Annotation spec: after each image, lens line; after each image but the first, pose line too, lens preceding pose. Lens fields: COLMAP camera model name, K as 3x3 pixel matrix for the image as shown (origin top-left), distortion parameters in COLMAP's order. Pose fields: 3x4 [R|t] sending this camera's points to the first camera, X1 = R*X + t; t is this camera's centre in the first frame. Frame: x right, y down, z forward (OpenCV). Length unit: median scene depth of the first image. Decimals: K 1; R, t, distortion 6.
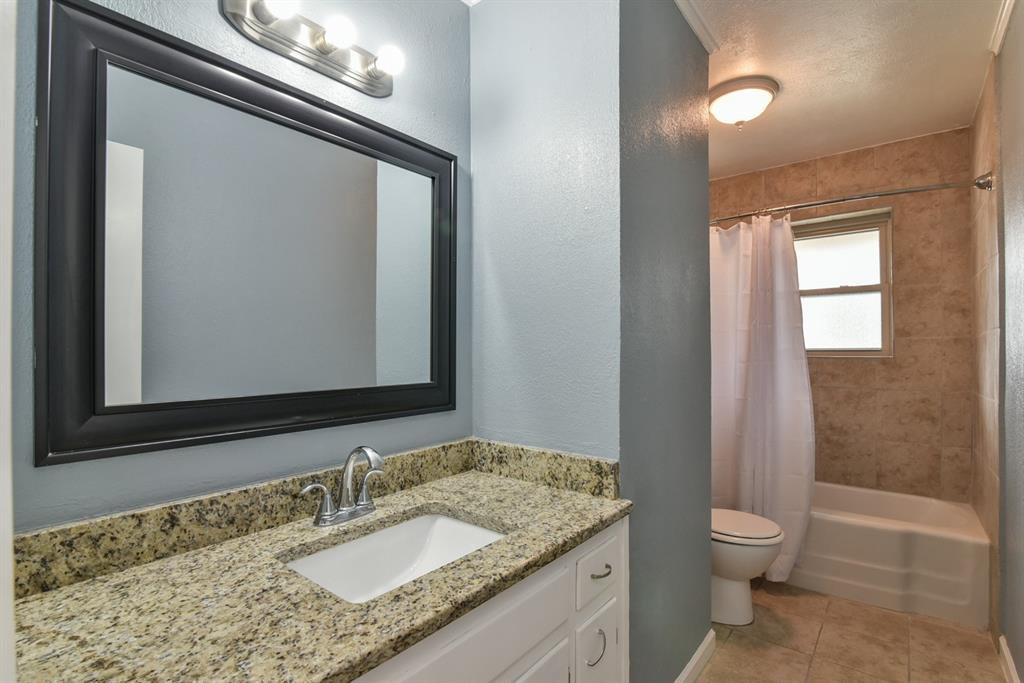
lens RADIAL K [[520.9, 0, 512.0], [0, 520.9, 341.5], [0, 0, 1]] dist [-0.004736, -0.001124]
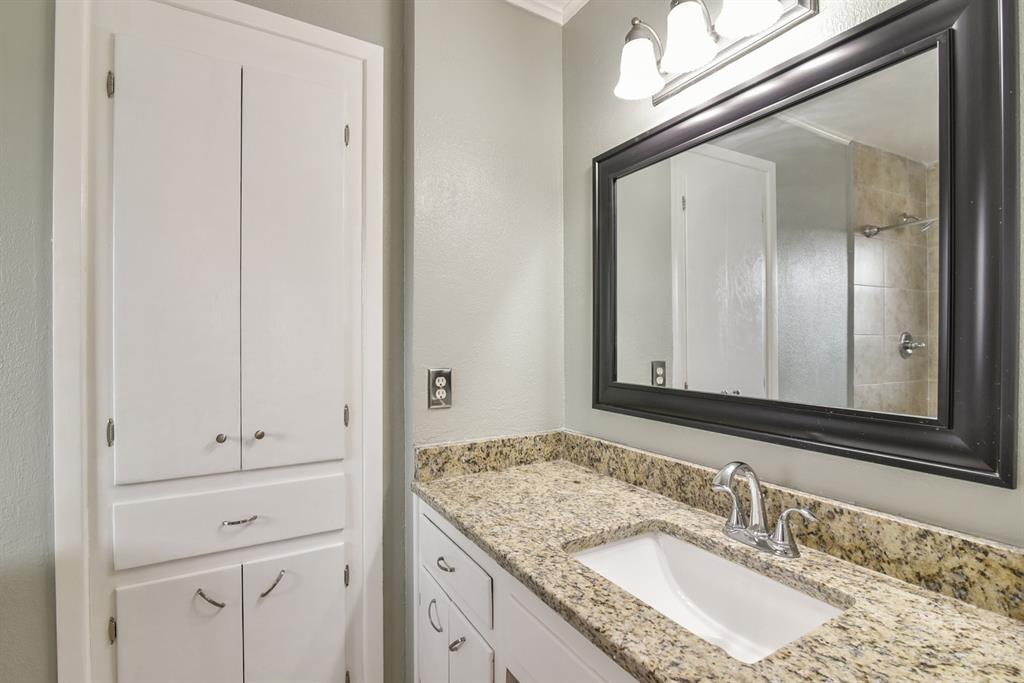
lens RADIAL K [[476.7, 0, 512.9], [0, 476.7, 346.1], [0, 0, 1]] dist [-0.016936, 0.000646]
pose [[-0.365652, 0.002255, -0.930749, 0.565078], [0.013203, 0.999909, -0.002765, 0.003150], [0.930658, -0.013300, -0.365649, 0.906332]]
